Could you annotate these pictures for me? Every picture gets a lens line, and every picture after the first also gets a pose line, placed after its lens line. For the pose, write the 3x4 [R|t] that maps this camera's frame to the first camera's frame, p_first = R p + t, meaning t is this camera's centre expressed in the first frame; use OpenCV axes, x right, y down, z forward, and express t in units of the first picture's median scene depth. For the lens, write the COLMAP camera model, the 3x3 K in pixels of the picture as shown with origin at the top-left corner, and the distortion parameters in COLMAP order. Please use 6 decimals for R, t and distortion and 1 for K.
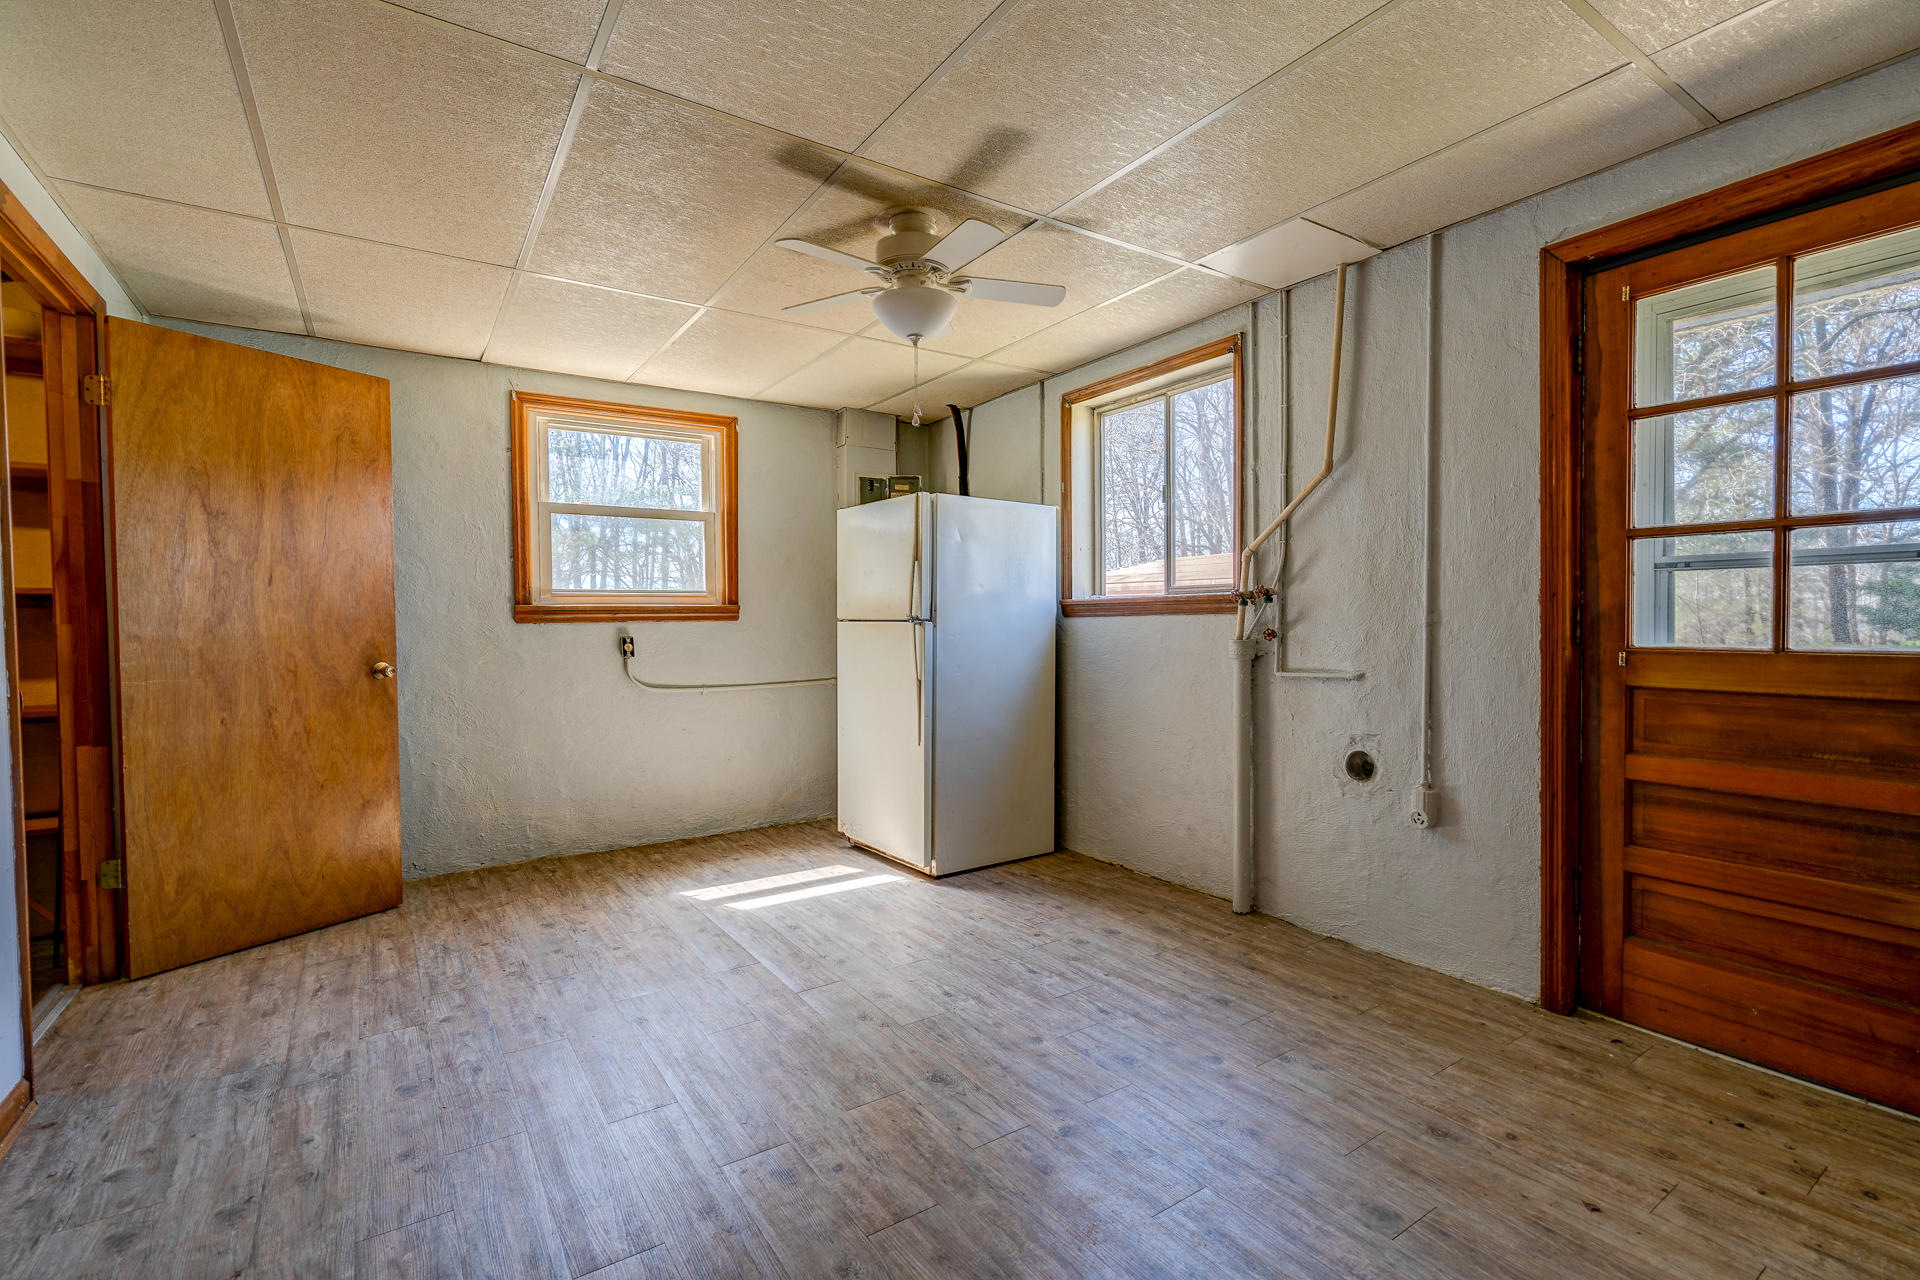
lens RADIAL K [[883.1, 0, 962.9], [0, 883.1, 645.2], [0, 0, 1]] dist [-0.005354, 0.003332]
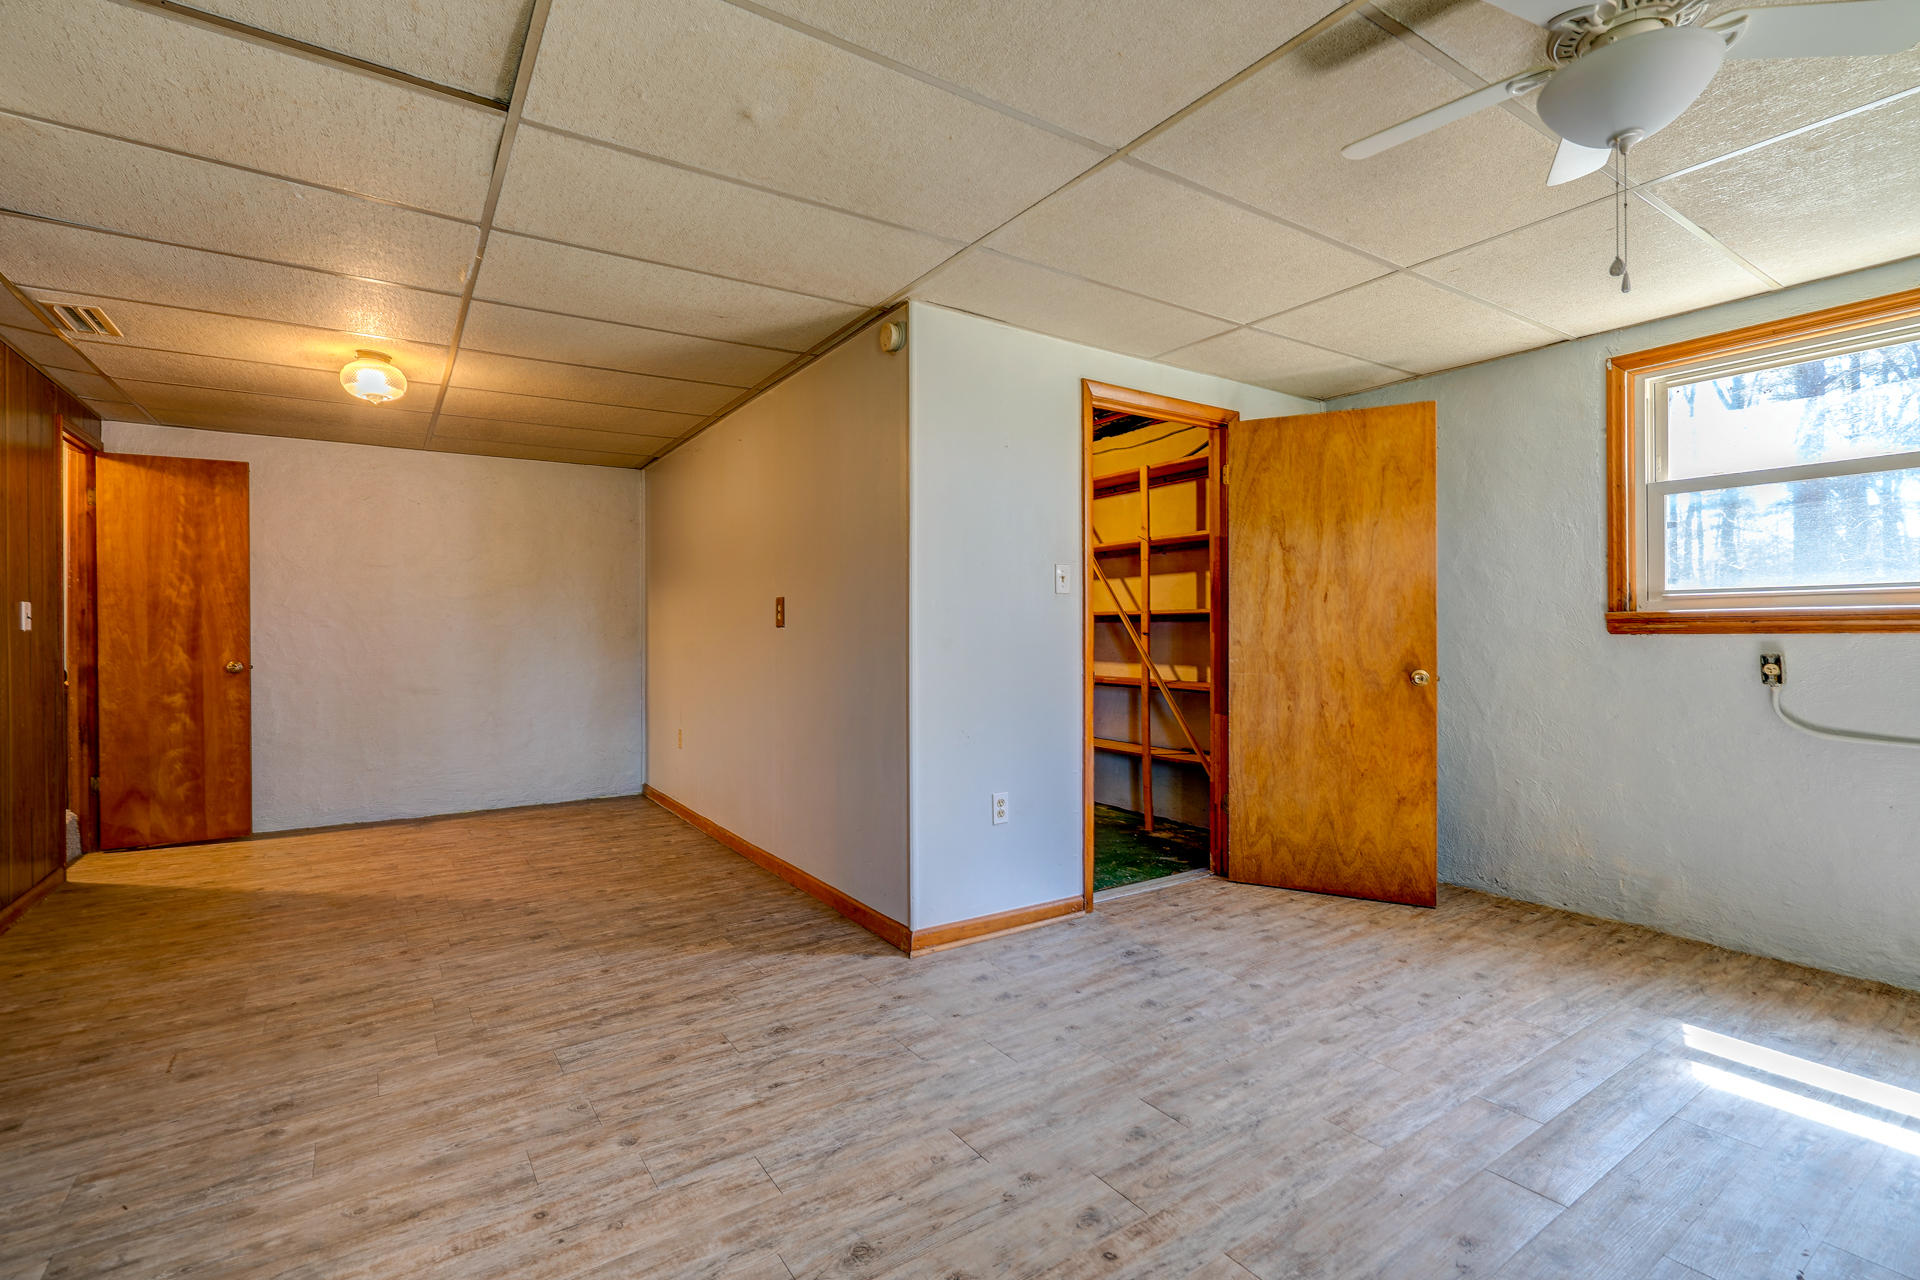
lens RADIAL K [[883.1, 0, 963.2], [0, 883.1, 627.0], [0, 0, 1]] dist [-0.005354, 0.003332]
pose [[-0.005489, 0.001936, -0.999983, 0.434020], [-0.027220, 0.999627, 0.002085, -0.021284], [0.999614, 0.027231, -0.005434, 0.493857]]
